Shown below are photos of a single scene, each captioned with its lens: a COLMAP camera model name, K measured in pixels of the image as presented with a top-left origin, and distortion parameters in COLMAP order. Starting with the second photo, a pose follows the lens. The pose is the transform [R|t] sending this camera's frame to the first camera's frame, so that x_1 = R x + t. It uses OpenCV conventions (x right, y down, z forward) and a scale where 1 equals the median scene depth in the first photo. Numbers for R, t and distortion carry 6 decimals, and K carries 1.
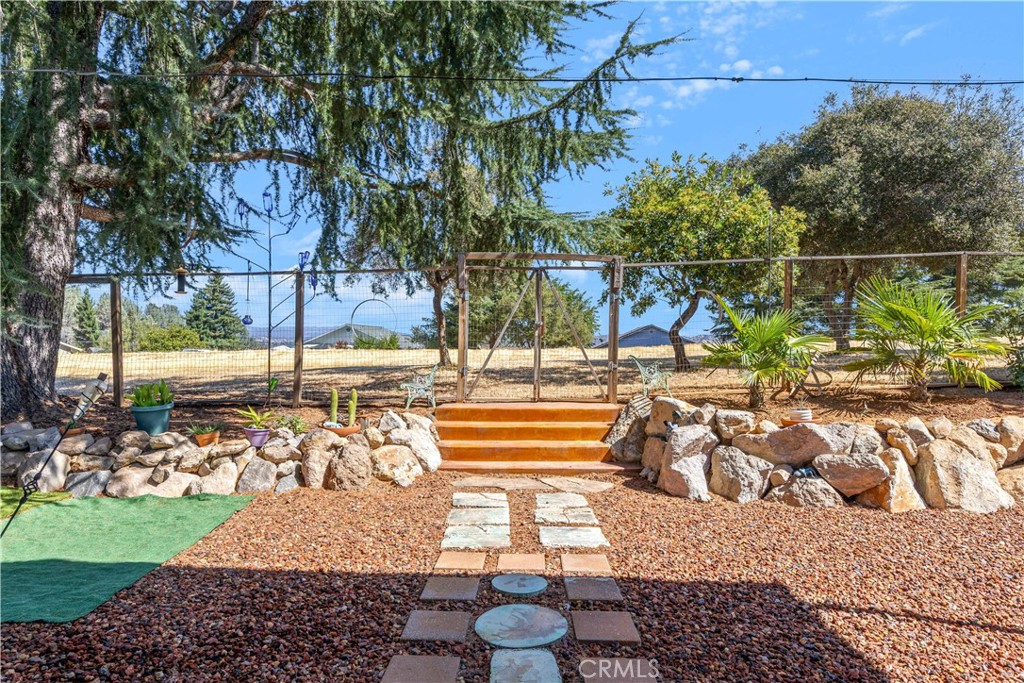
lens RADIAL K [[584.3, 0, 515.8], [0, 584.3, 342.1], [0, 0, 1]] dist [0.002826, 0.000299]
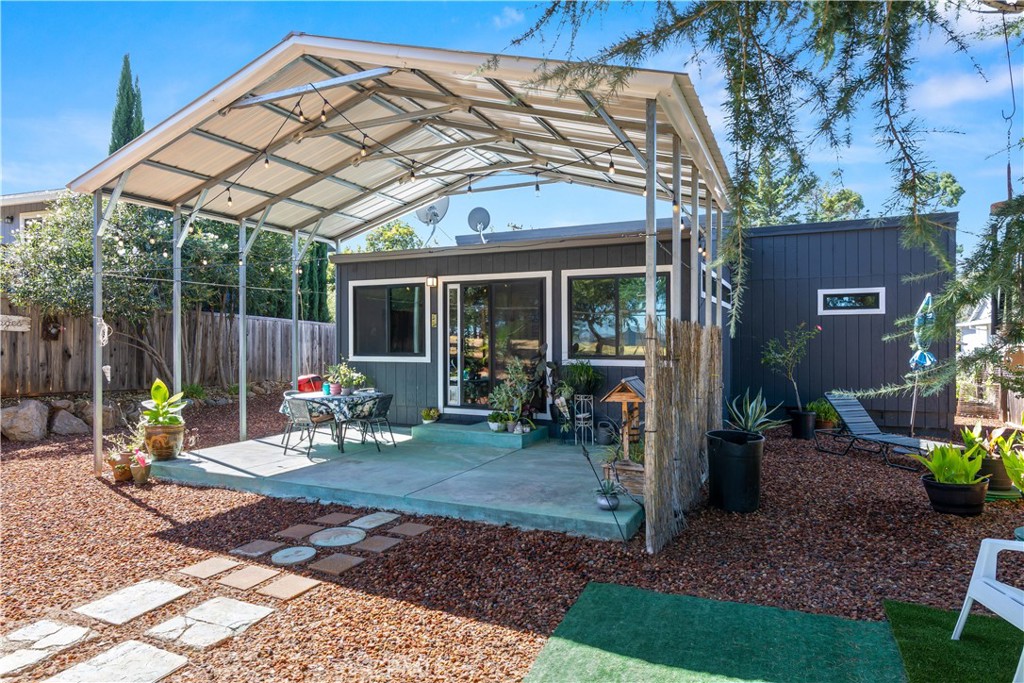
lens RADIAL K [[615.8, 0, 512.0], [0, 615.8, 341.5], [0, 0, 1]] dist [0.000176, -0.000890]
pose [[-0.904410, -0.006960, 0.426609, -0.937422], [-0.007156, 0.999974, 0.001143, -0.064501], [-0.426605, -0.002019, -0.904436, 1.875469]]
